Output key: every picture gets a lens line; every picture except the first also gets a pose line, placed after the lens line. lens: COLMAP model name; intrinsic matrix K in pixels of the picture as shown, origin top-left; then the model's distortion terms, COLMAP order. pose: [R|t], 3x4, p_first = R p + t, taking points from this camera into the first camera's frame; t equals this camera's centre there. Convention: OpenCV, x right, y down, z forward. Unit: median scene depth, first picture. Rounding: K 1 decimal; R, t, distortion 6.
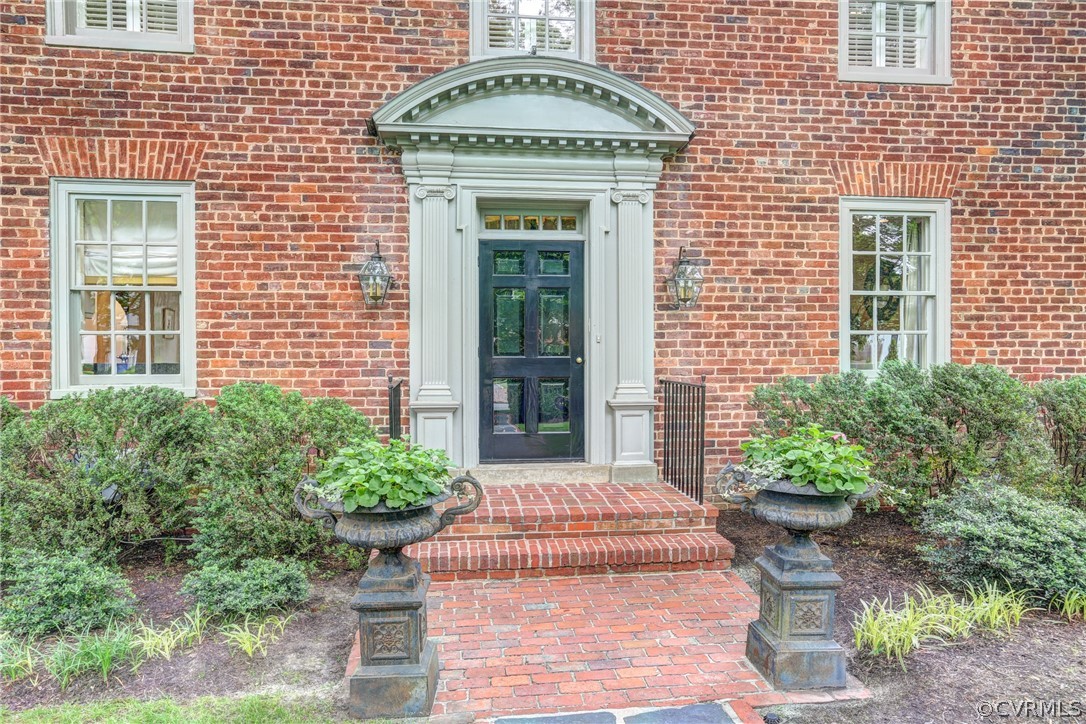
lens RADIAL K [[728.1, 0, 543.0], [0, 728.1, 362.0], [0, 0, 1]] dist [-0.032088, 0.065318]
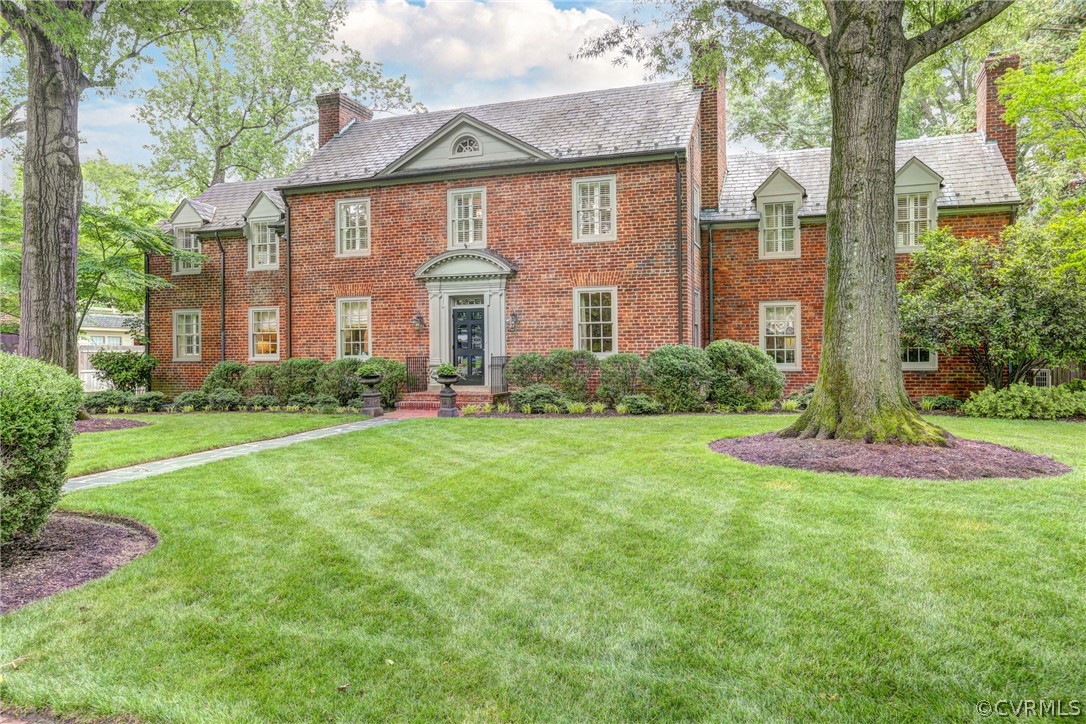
lens RADIAL K [[773.3, 0, 543.0], [0, 773.3, 362.0], [0, 0, 1]] dist [-0.002491, 0.053634]
pose [[0.898079, -0.003287, -0.439822, 1.652220], [-0.000183, 0.999969, -0.007847, 0.071525], [0.439834, 0.007128, 0.898051, -1.682335]]
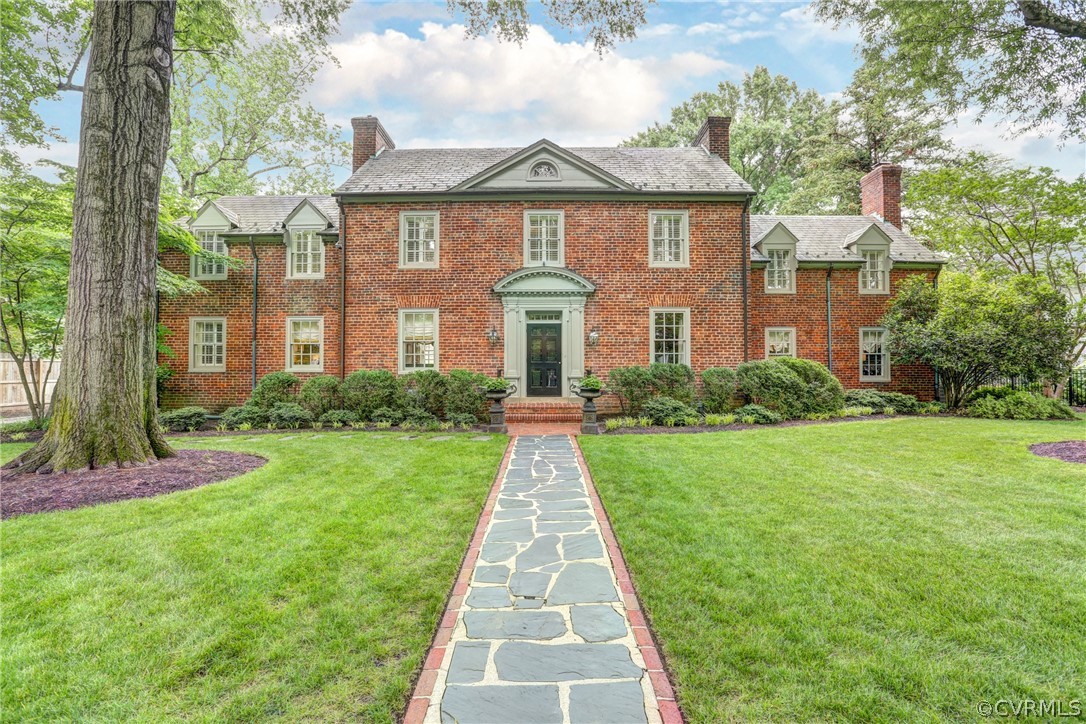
lens RADIAL K [[495.1, 0, 543.0], [0, 495.1, 362.0], [0, 0, 1]] dist [-0.044011, 0.016503]
pose [[0.992680, -0.001660, -0.120763, 0.238065], [-0.001884, 0.999571, -0.029231, 0.055130], [0.120759, 0.029245, 0.992251, -1.083204]]
